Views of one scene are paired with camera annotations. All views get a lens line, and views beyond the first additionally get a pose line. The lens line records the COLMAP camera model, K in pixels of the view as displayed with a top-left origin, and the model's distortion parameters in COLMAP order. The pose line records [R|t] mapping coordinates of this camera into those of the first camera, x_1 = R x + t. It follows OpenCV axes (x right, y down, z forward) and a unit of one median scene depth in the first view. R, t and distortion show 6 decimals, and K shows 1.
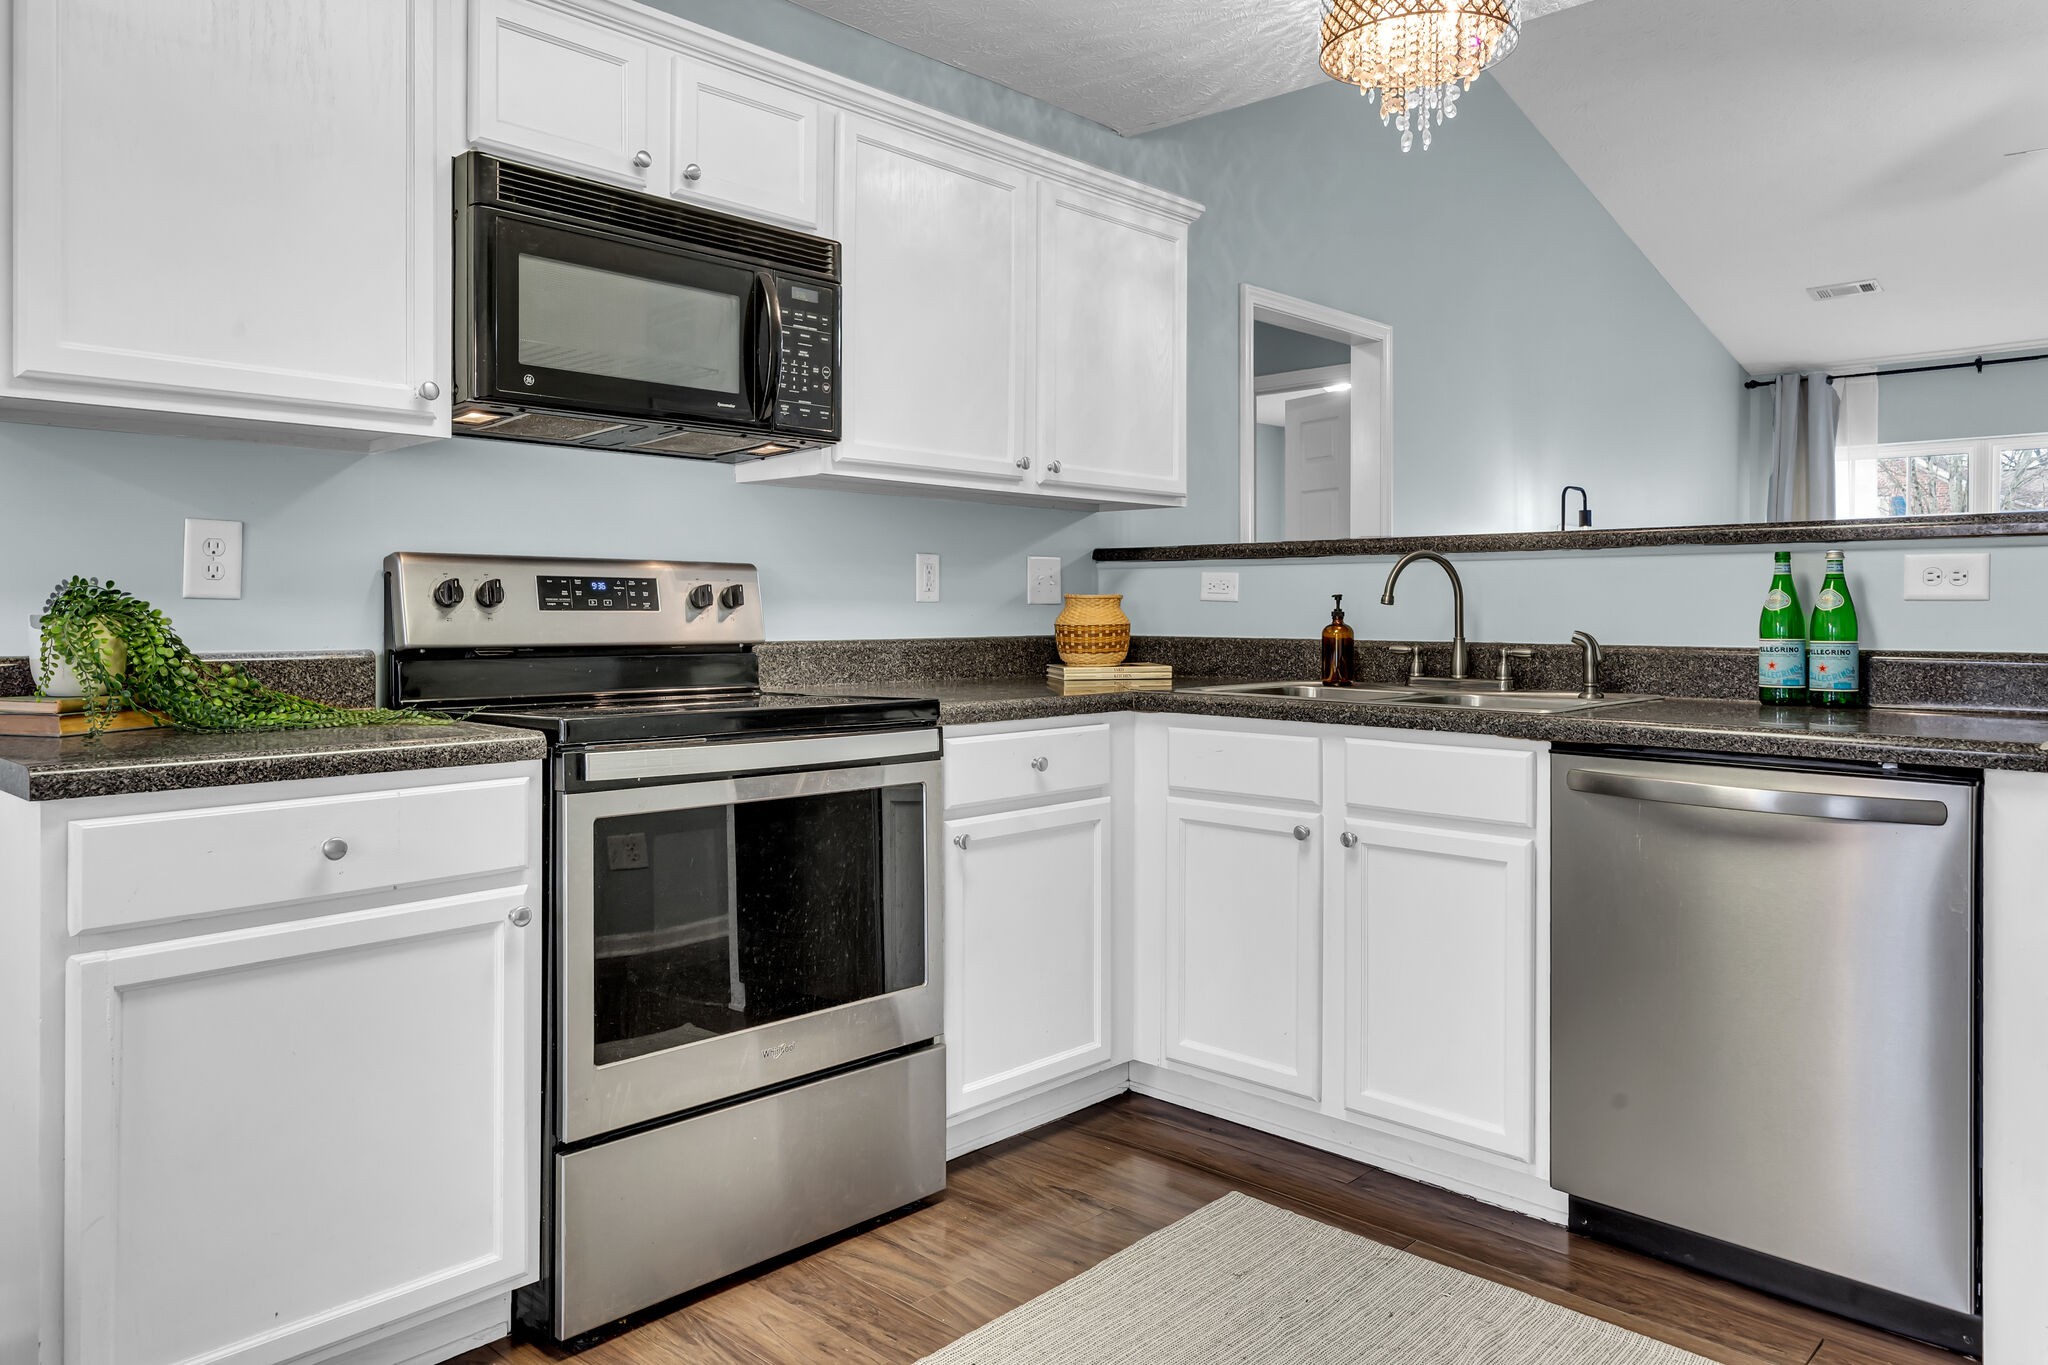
lens RADIAL K [[1581.7, 0, 1019.7], [0, 1581.7, 622.2], [0, 0, 1]] dist [-0.004011, -0.001414]
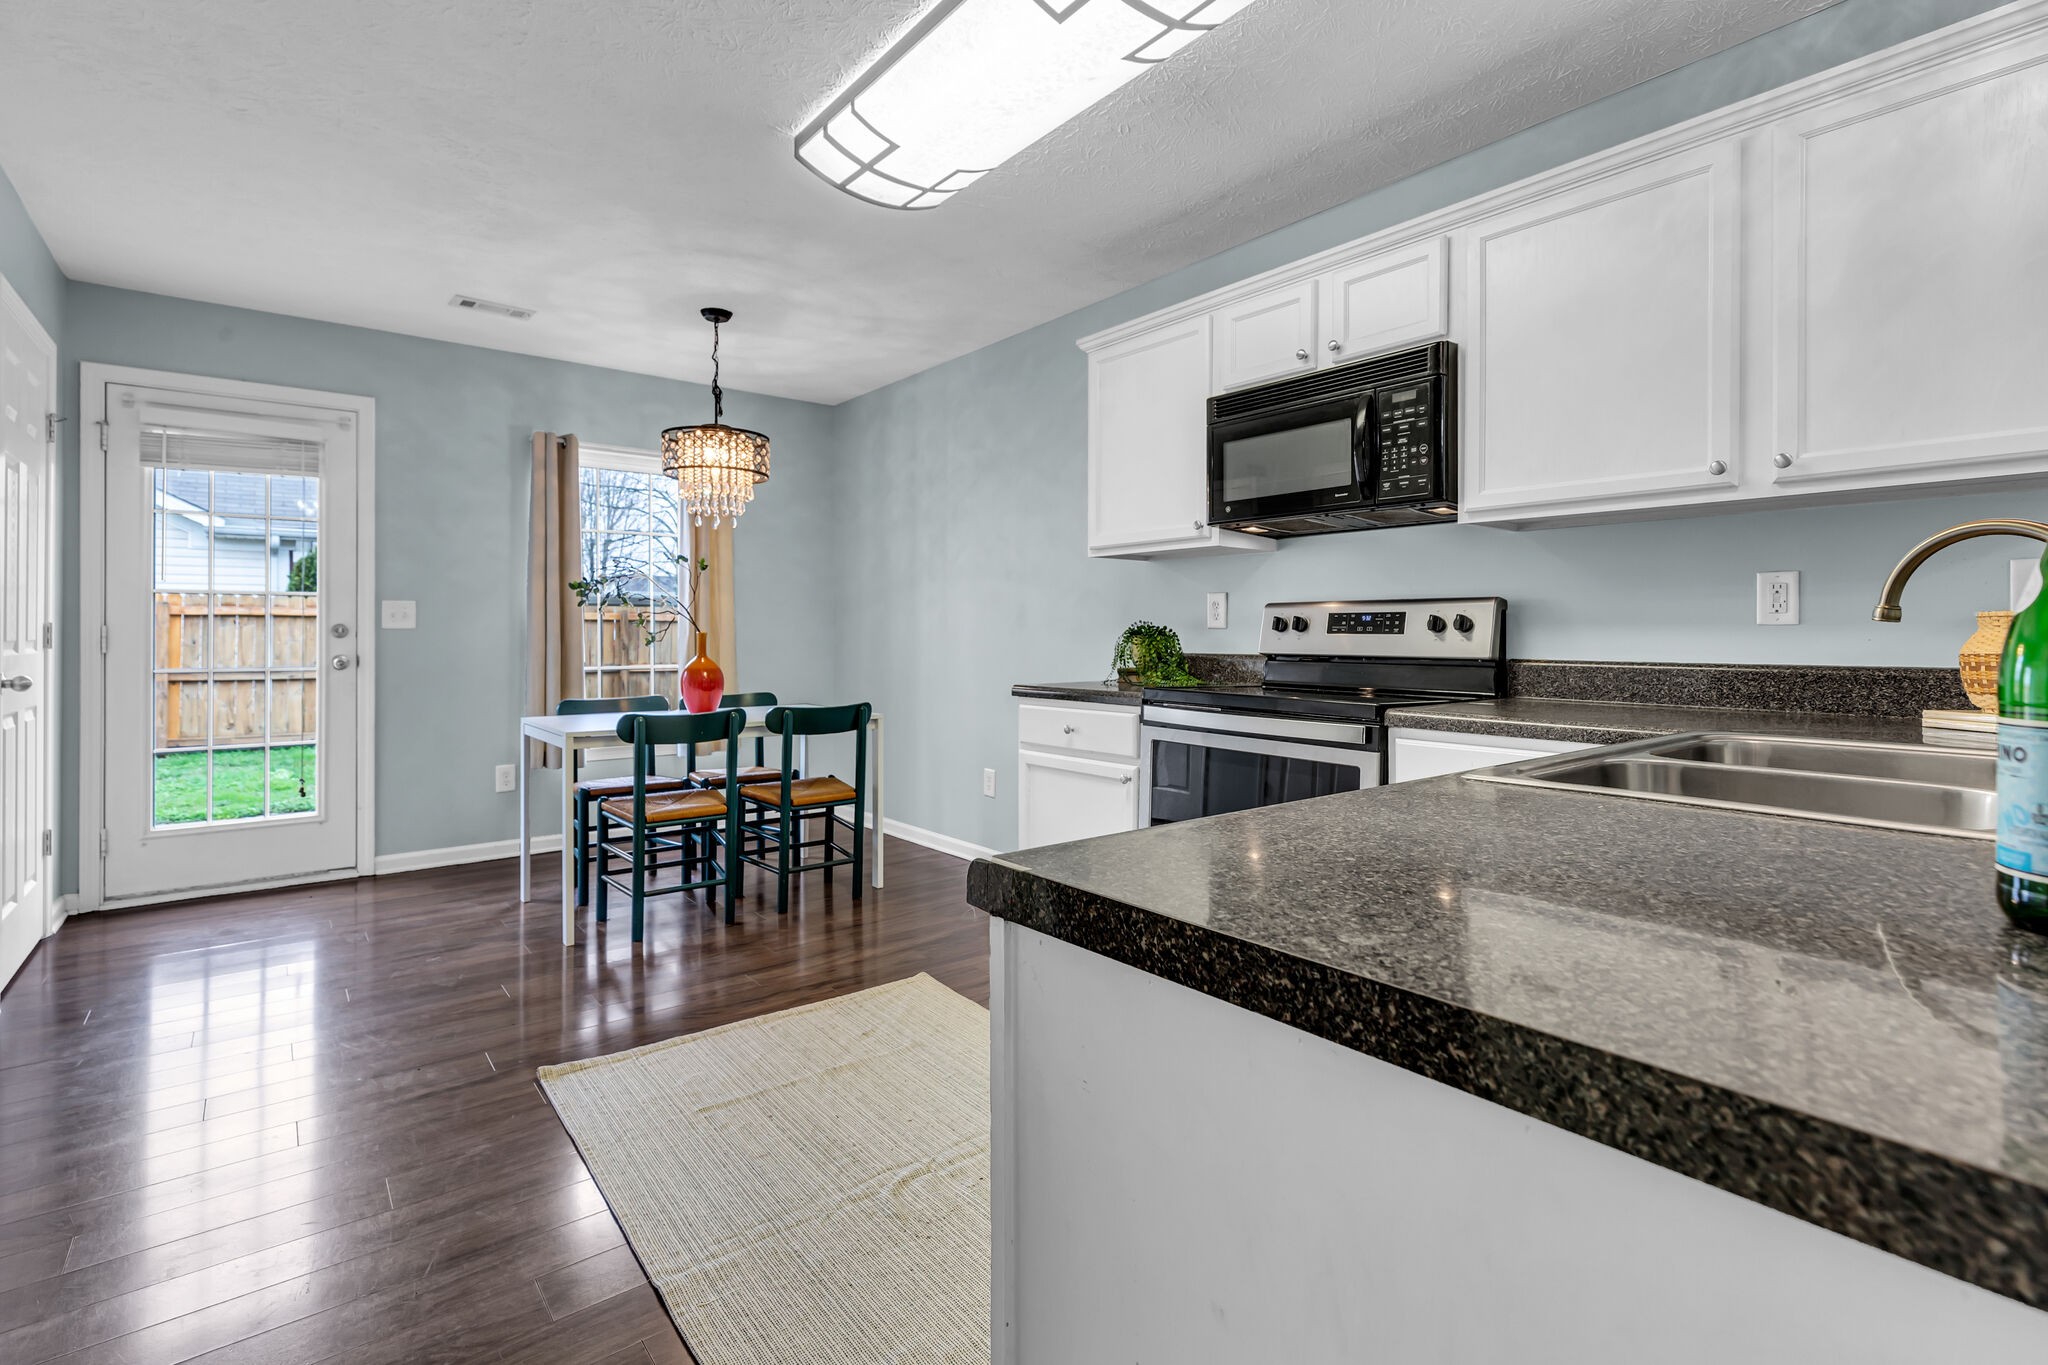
lens RADIAL K [[948.6, 0, 1024.9], [0, 948.6, 624.9], [0, 0, 1]] dist [-0.000665, -0.000782]
pose [[-0.208071, -0.010938, -0.978053, 0.710005], [-0.009592, 0.999912, -0.009142, -0.004498], [0.978067, 0.007479, -0.208157, 0.858811]]
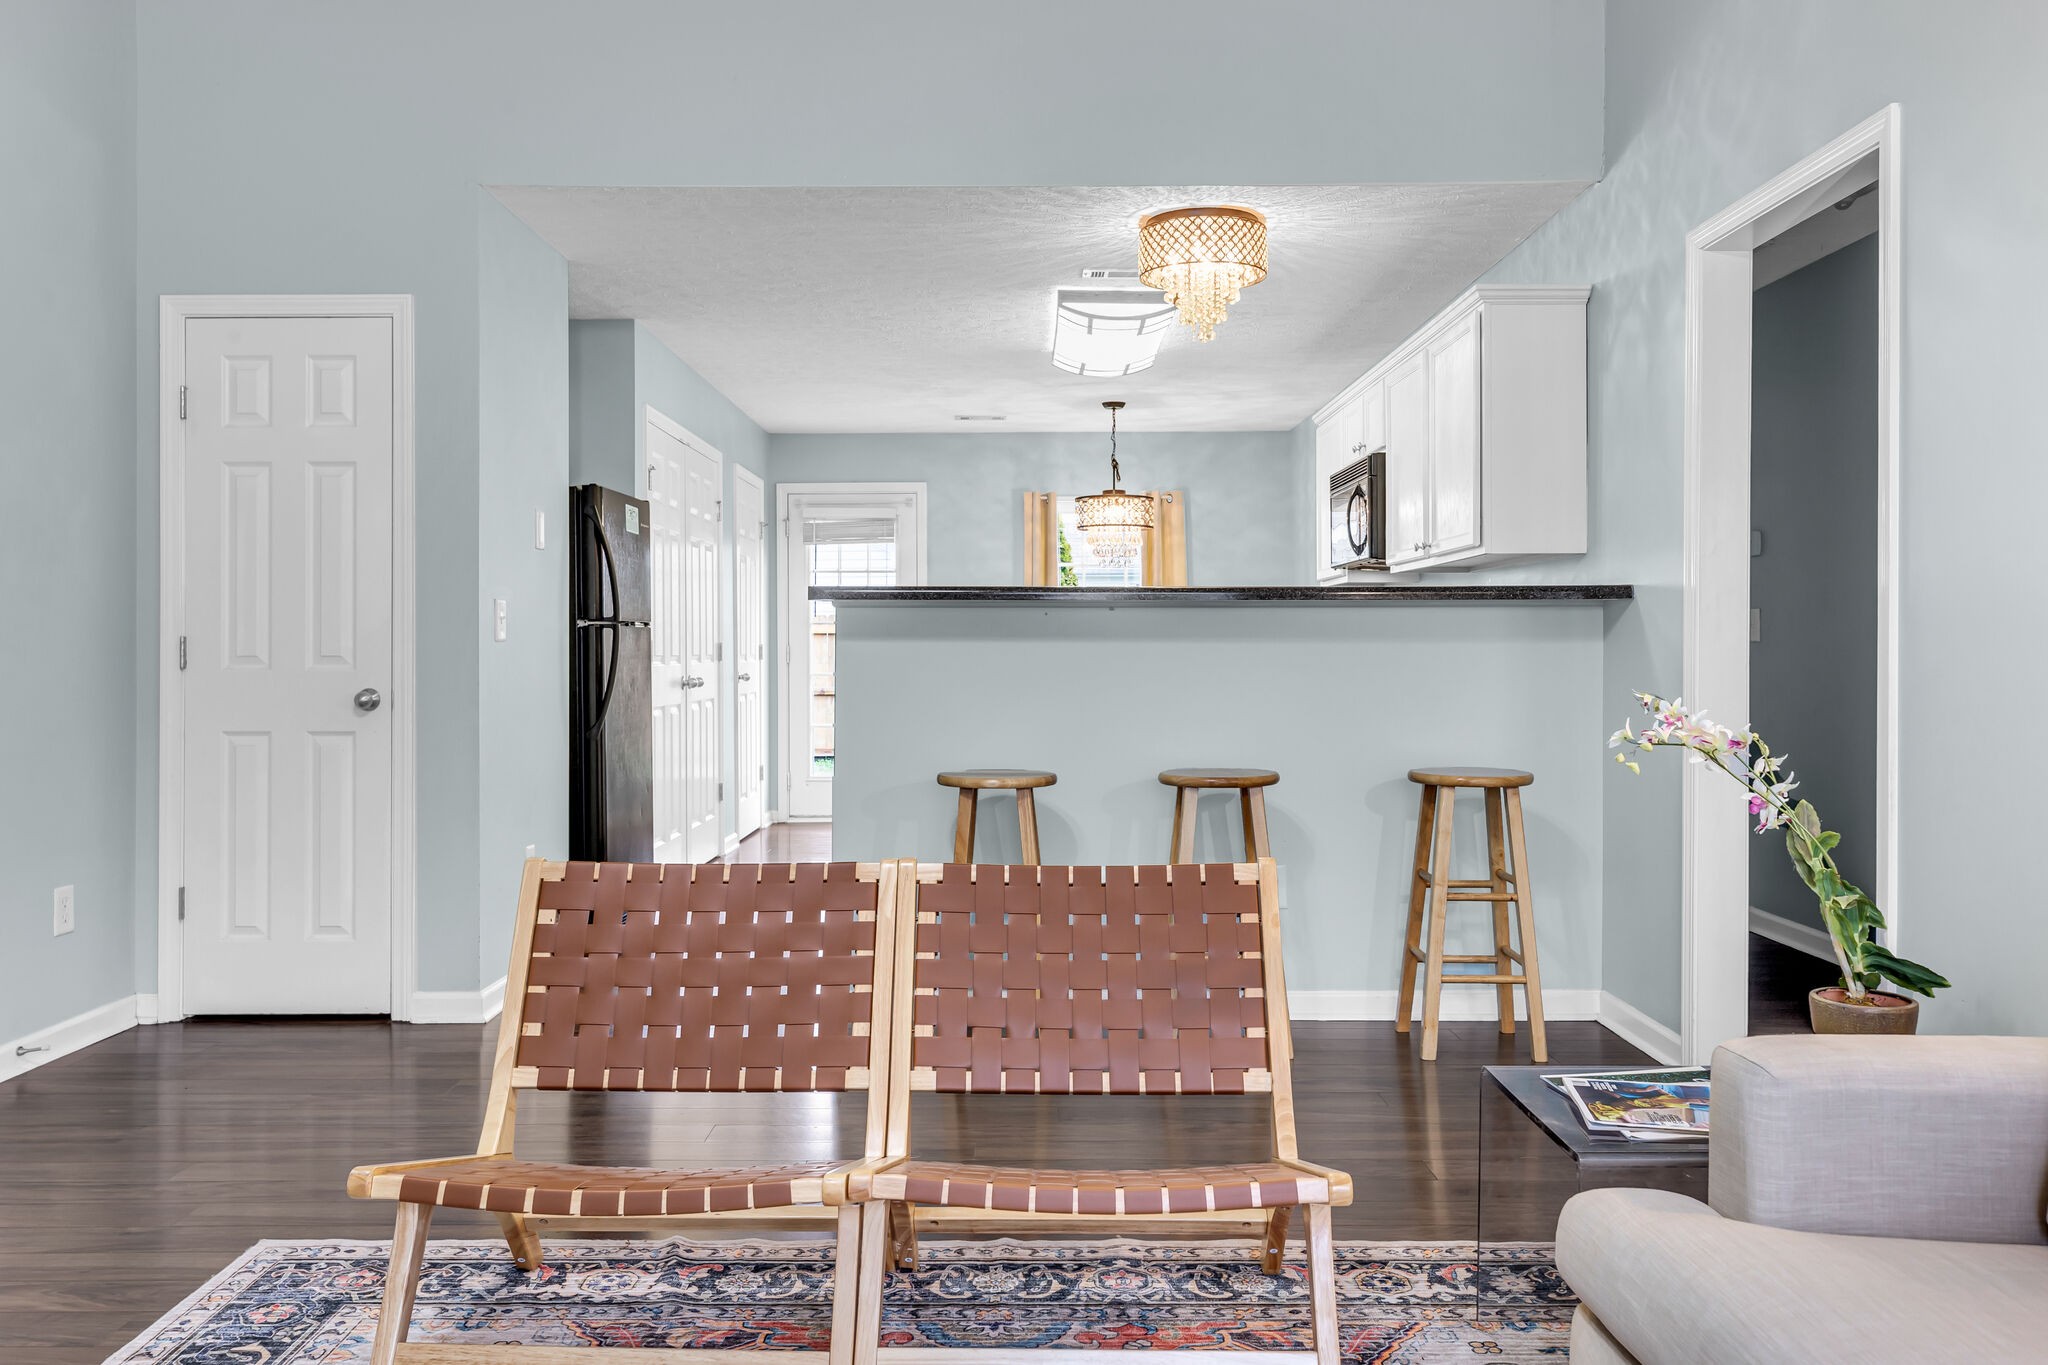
lens RADIAL K [[1581.7, 0, 1019.7], [0, 1581.7, 622.2], [0, 0, 1]] dist [-0.004011, -0.001414]
pose [[-0.775420, -0.012132, -0.631329, 1.071629], [-0.005110, 0.999903, -0.012939, -0.007731], [0.631425, -0.006807, -0.775407, 1.548325]]
